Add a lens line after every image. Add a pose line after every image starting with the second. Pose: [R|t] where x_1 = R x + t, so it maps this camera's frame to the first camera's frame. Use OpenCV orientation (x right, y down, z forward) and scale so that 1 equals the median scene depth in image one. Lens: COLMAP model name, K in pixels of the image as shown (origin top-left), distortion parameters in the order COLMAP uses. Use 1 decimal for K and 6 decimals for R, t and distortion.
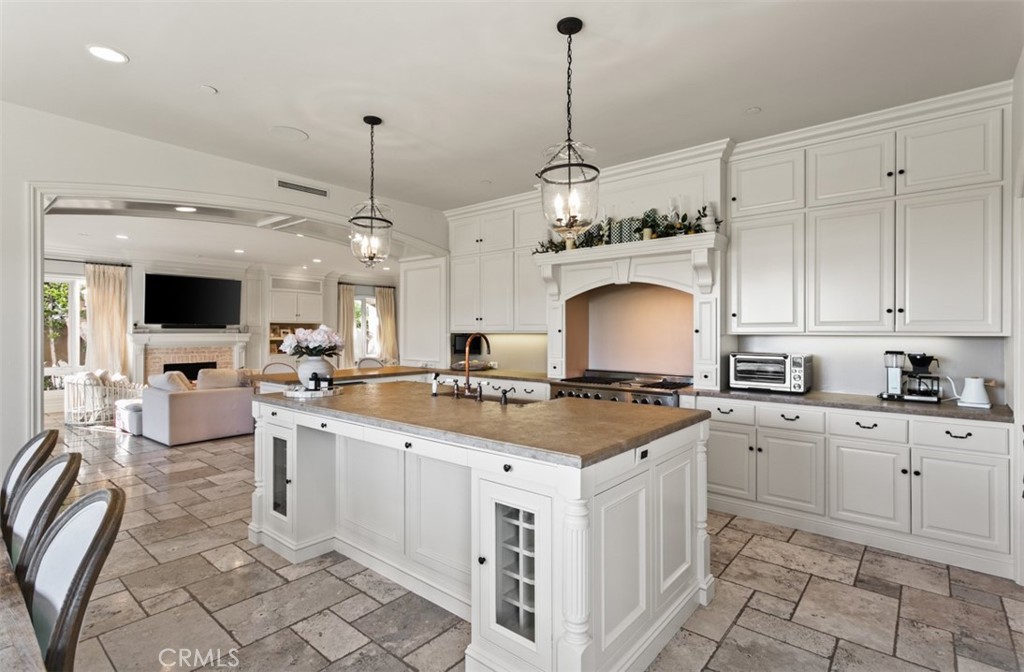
lens RADIAL K [[501.1, 0, 498.3], [0, 501.1, 337.5], [0, 0, 1]] dist [0.000825, 0.000221]
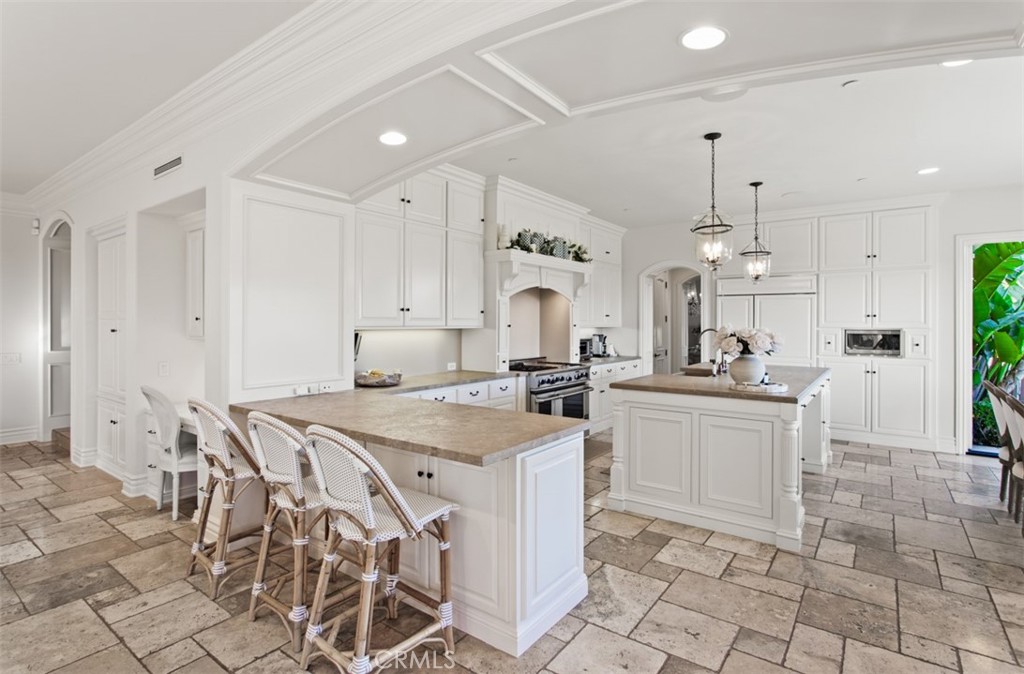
lens RADIAL K [[509.4, 0, 507.9], [0, 509.4, 332.7], [0, 0, 1]] dist [-0.020998, -0.000031]
pose [[-0.083636, -0.021469, 0.996265, -0.930079], [0.009940, 0.999700, 0.022378, -0.022264], [-0.996447, 0.011775, -0.083398, 1.088149]]
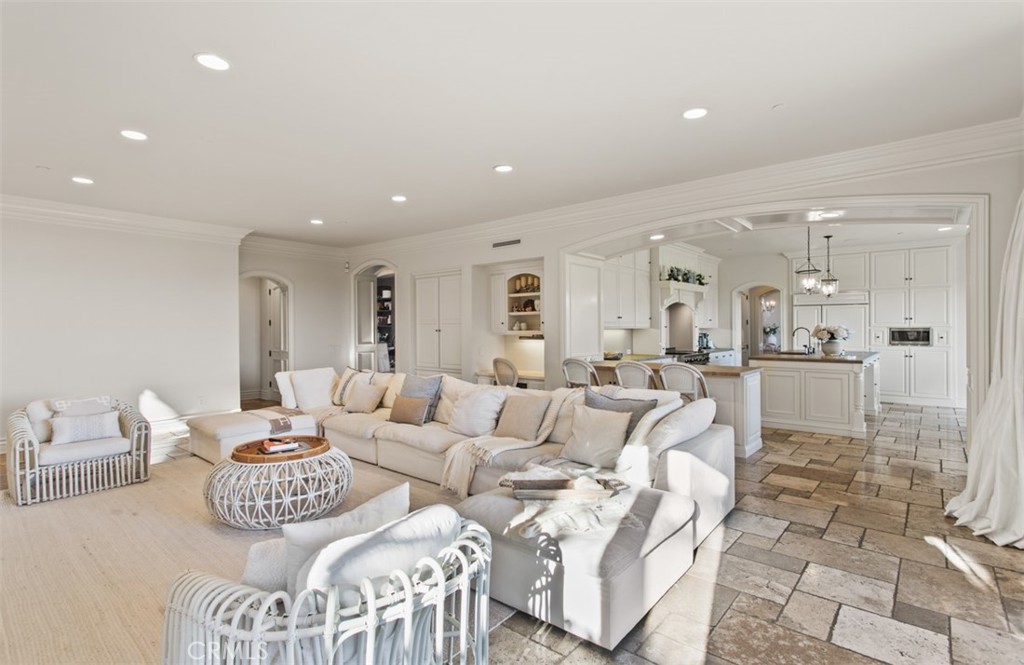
lens RADIAL K [[495.3, 0, 491.4], [0, 495.3, 335.8], [0, 0, 1]] dist [0.009958, -0.001603]
pose [[0.003182, -0.017611, 0.999840, -1.611013], [0.016836, 0.999704, 0.017555, -0.021806], [-0.999853, 0.016777, 0.003477, 1.624548]]
